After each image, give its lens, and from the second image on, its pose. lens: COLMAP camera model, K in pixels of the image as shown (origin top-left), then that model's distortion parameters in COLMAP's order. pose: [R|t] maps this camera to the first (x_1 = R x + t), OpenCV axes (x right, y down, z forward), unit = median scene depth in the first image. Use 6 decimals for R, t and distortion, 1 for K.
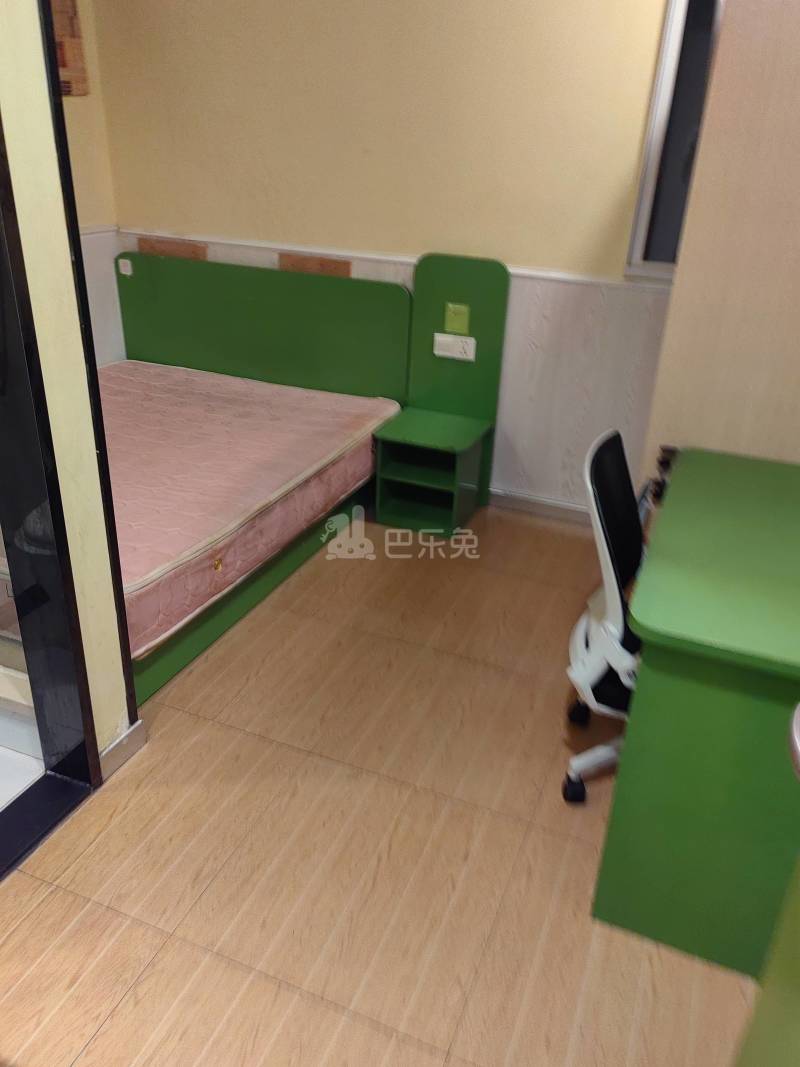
lens RADIAL K [[833.7, 0, 400.0], [0, 833.7, 533.5], [0, 0, 1]] dist [-0.017604, 0.089563]
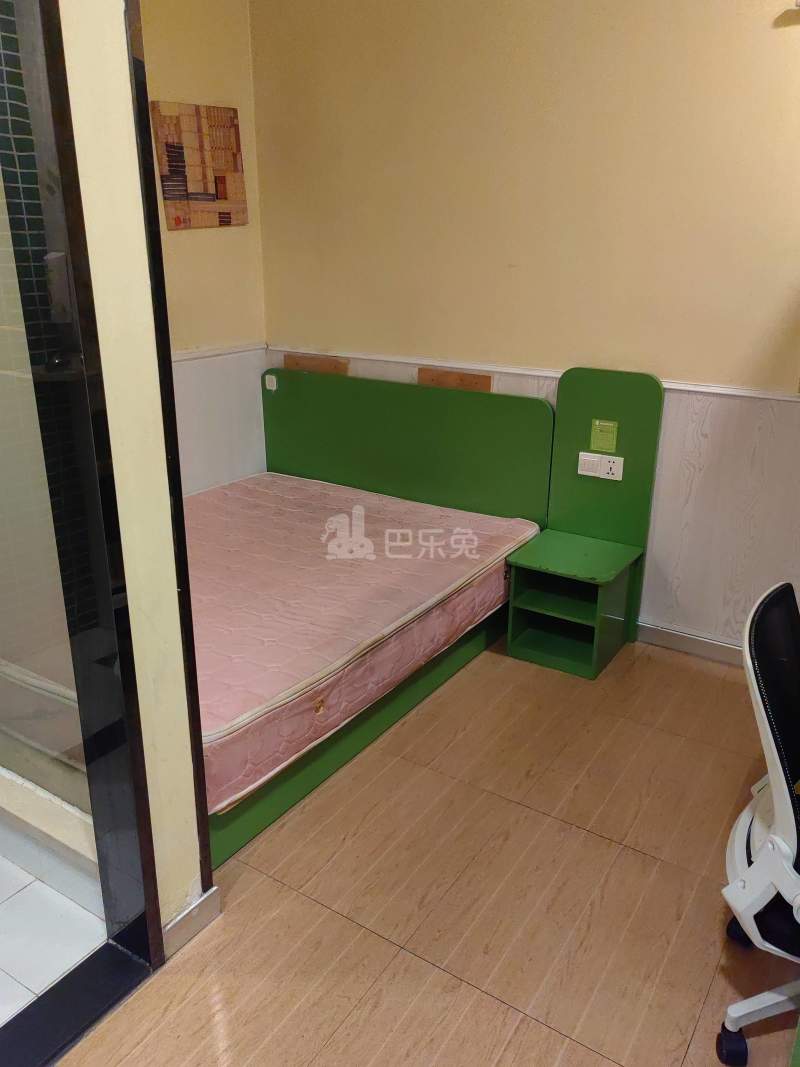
lens RADIAL K [[827.3, 0, 400.0], [0, 827.3, 533.5], [0, 0, 1]] dist [0.012240, 0.009663]
pose [[0.981698, 0.028969, -0.188229, 0.028958], [-0.050841, 0.992358, -0.112435, -0.046753], [0.183533, 0.119947, 0.975668, 0.099625]]
